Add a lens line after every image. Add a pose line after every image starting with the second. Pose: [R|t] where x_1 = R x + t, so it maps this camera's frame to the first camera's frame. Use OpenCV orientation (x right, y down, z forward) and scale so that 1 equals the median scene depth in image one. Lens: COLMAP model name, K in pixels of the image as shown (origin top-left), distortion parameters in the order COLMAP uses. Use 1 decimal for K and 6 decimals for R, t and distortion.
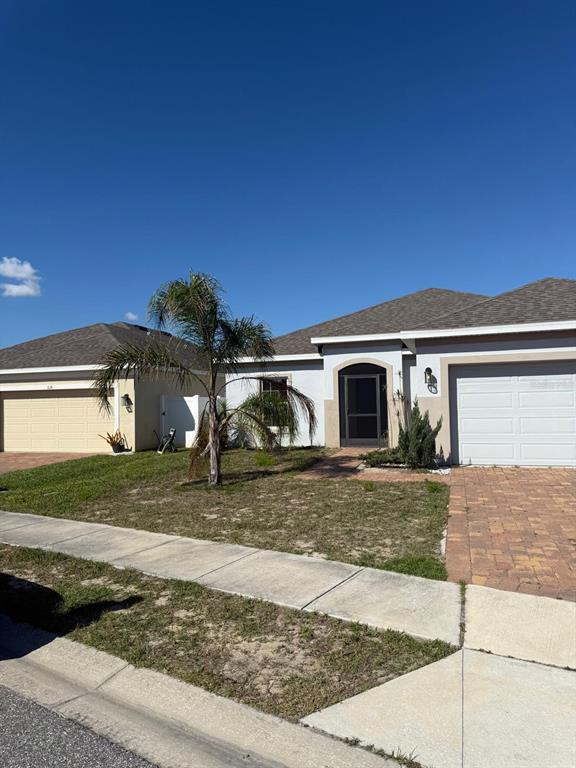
lens RADIAL K [[533.3, 0, 282.8], [0, 533.3, 383.2], [0, 0, 1]] dist [0.048962, -0.064672]
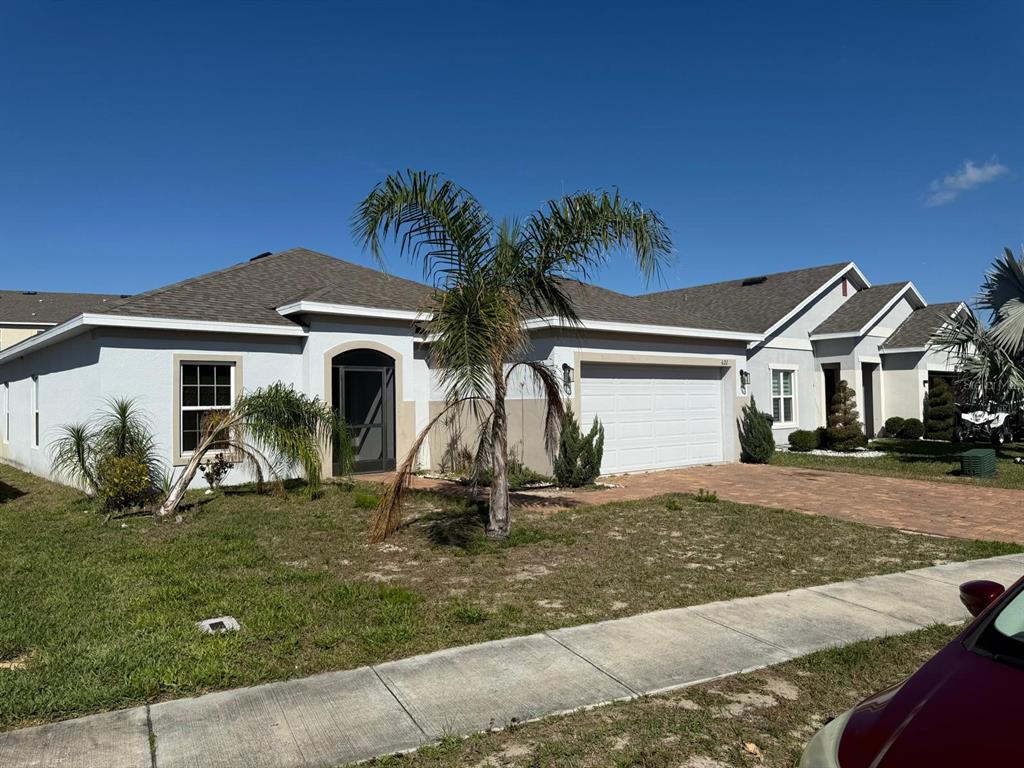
lens RADIAL K [[711.1, 0, 527.7], [0, 711.1, 383.8], [0, 0, 1]] dist [0.048962, -0.064672]
pose [[0.506139, 0.037918, 0.861618, -0.509067], [-0.026684, 0.999243, -0.028299, 0.025617], [-0.862039, -0.008668, 0.506768, 0.368009]]
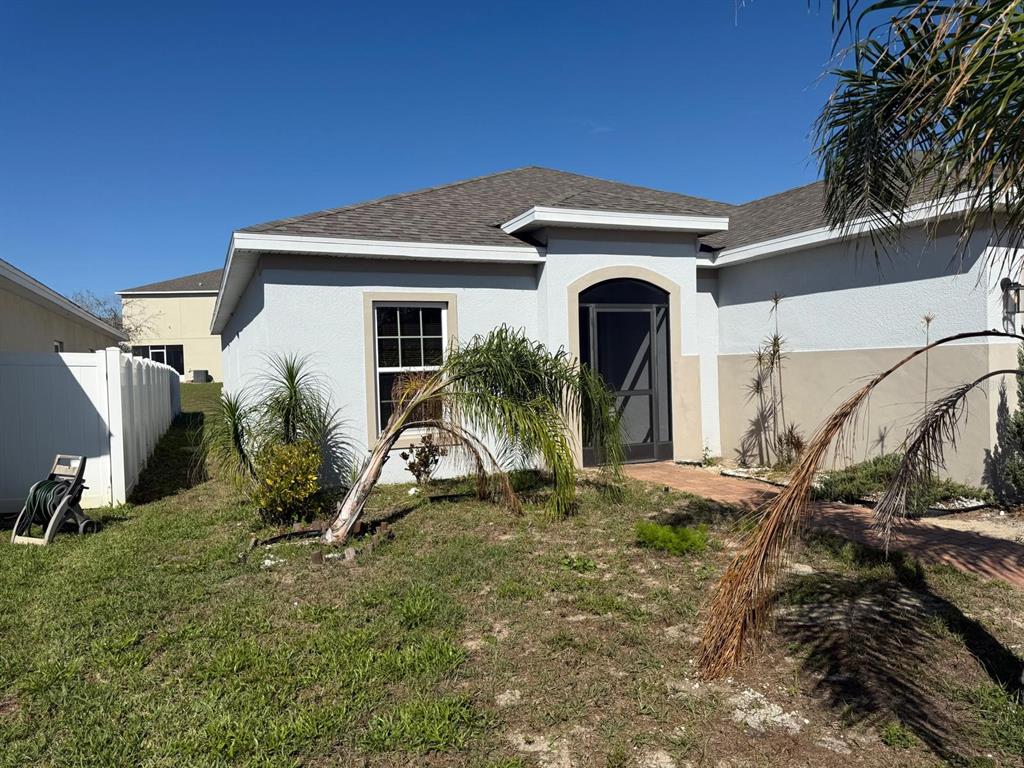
lens RADIAL K [[711.1, 0, 510.8], [0, 711.1, 383.1], [0, 0, 1]] dist [0.048962, -0.064672]
pose [[0.764798, -0.012497, 0.644149, -0.307909], [-0.011453, 0.999390, 0.032986, 0.031208], [-0.644168, -0.032605, 0.764189, 0.595355]]
